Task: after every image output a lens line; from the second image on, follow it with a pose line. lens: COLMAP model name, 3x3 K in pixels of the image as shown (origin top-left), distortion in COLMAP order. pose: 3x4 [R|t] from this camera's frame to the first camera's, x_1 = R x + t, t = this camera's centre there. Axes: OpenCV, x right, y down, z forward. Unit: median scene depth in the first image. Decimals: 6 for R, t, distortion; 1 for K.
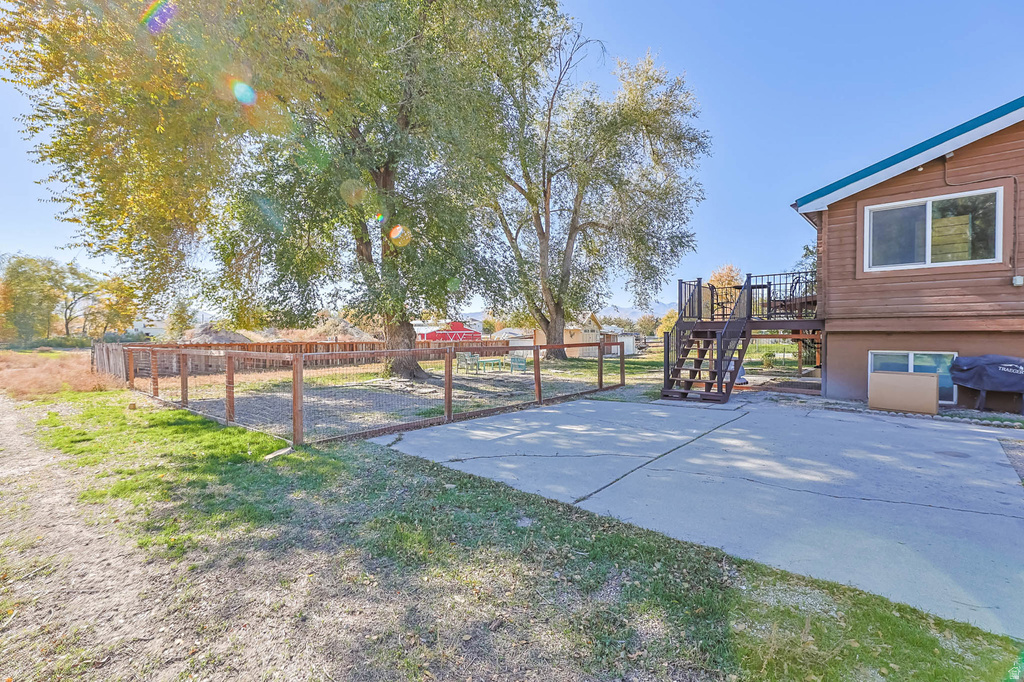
lens RADIAL K [[434.8, 0, 516.2], [0, 434.8, 339.4], [0, 0, 1]] dist [-0.000355, -0.000271]
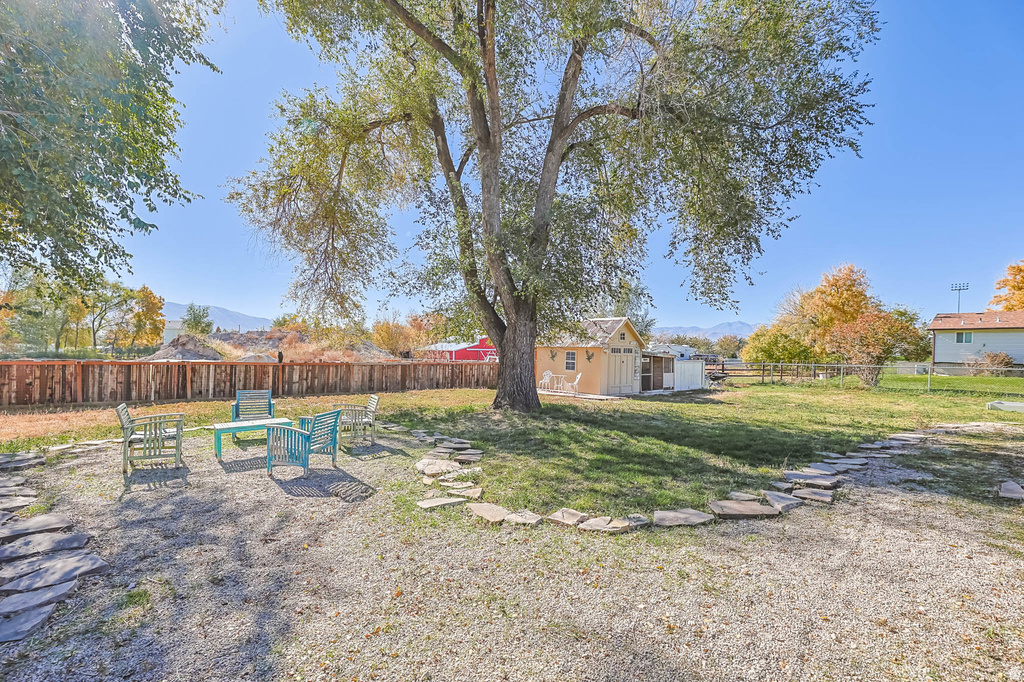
lens RADIAL K [[428.4, 0, 511.8], [0, 428.4, 350.3], [0, 0, 1]] dist [-0.000465, -0.000072]
pose [[0.984313, 0.016940, -0.175614, 0.157723], [-0.020121, 0.999664, -0.016352, -0.008627], [0.175278, 0.019629, 0.984323, 0.505872]]
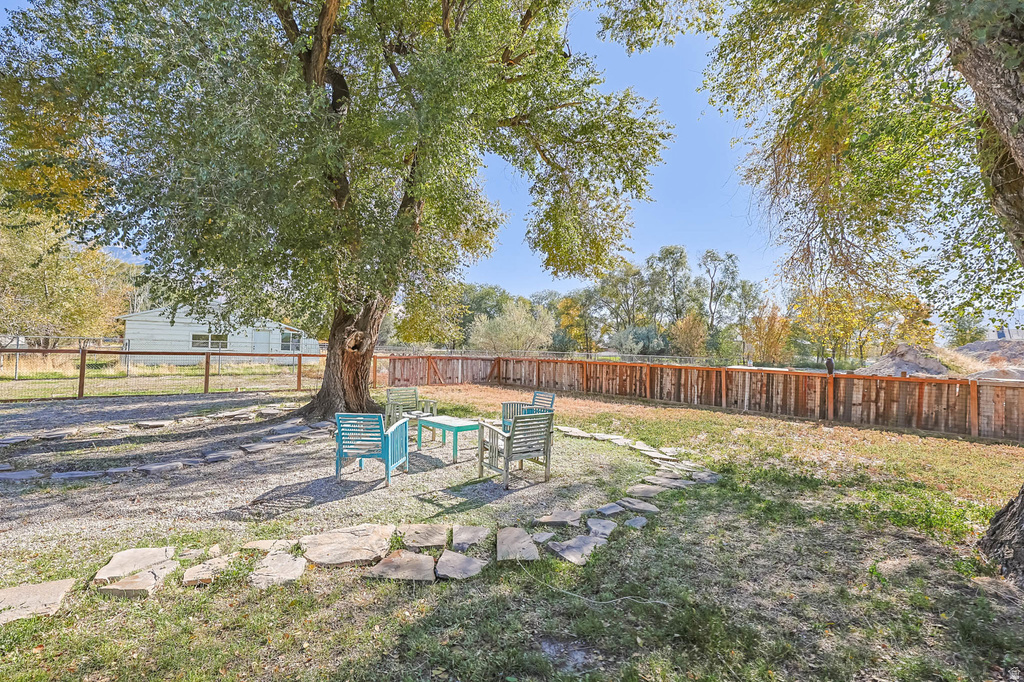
lens RADIAL K [[434.8, 0, 516.2], [0, 434.8, 339.4], [0, 0, 1]] dist [-0.000355, -0.000271]
pose [[-0.107666, -0.025084, -0.993871, 0.198323], [-0.034795, 0.999164, -0.021448, -0.008788], [0.993578, 0.032272, -0.108449, 0.755087]]
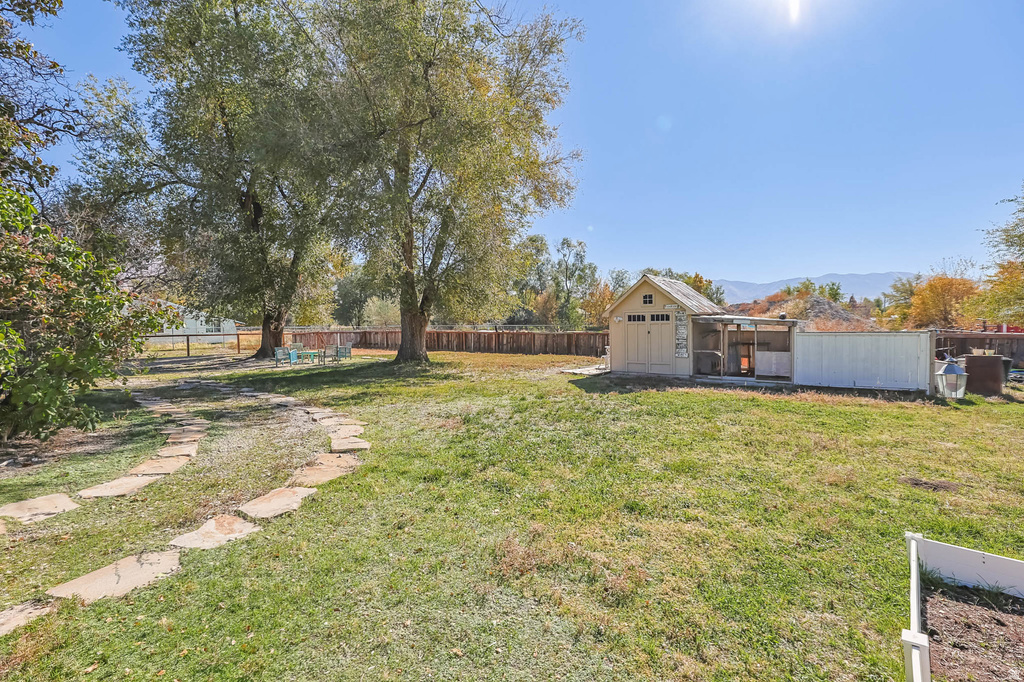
lens RADIAL K [[434.8, 0, 516.2], [0, 434.8, 339.4], [0, 0, 1]] dist [-0.000355, -0.000271]
pose [[0.078565, 0.040067, -0.996103, 0.702675], [0.002950, 0.999178, 0.040424, -0.017657], [0.996905, -0.006115, 0.078382, 0.971691]]
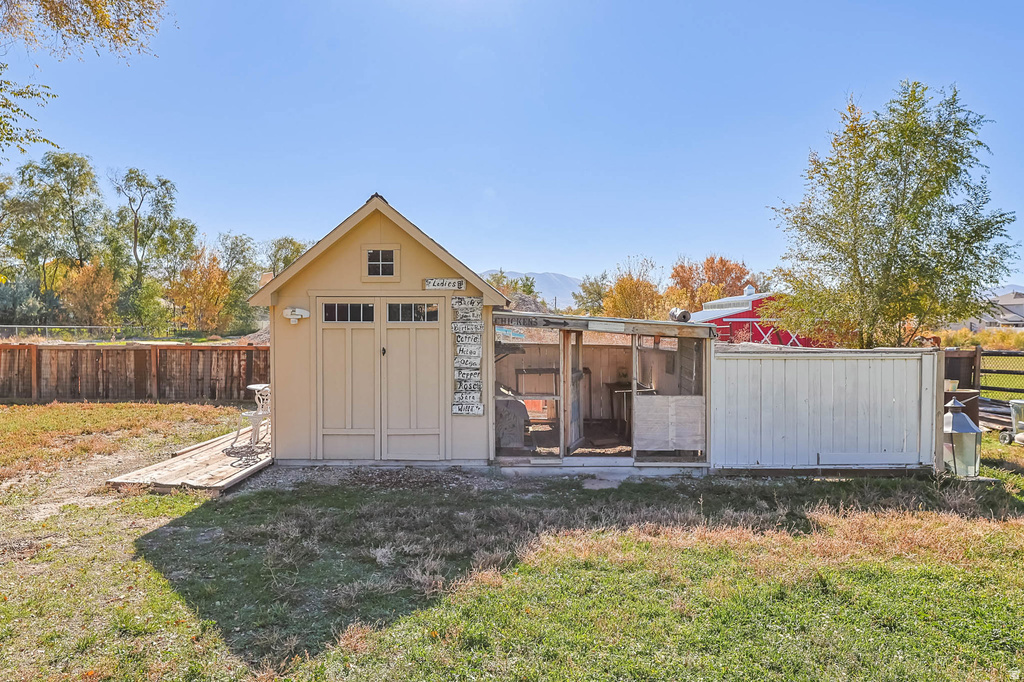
lens RADIAL K [[635.3, 0, 496.2], [0, 635.3, 334.1], [0, 0, 1]] dist [0.003924, 0.002170]
pose [[0.650858, 0.018683, -0.758970, 0.450922], [-0.013502, 0.999824, 0.013033, -0.016740], [0.759080, 0.001765, 0.650995, 1.023056]]
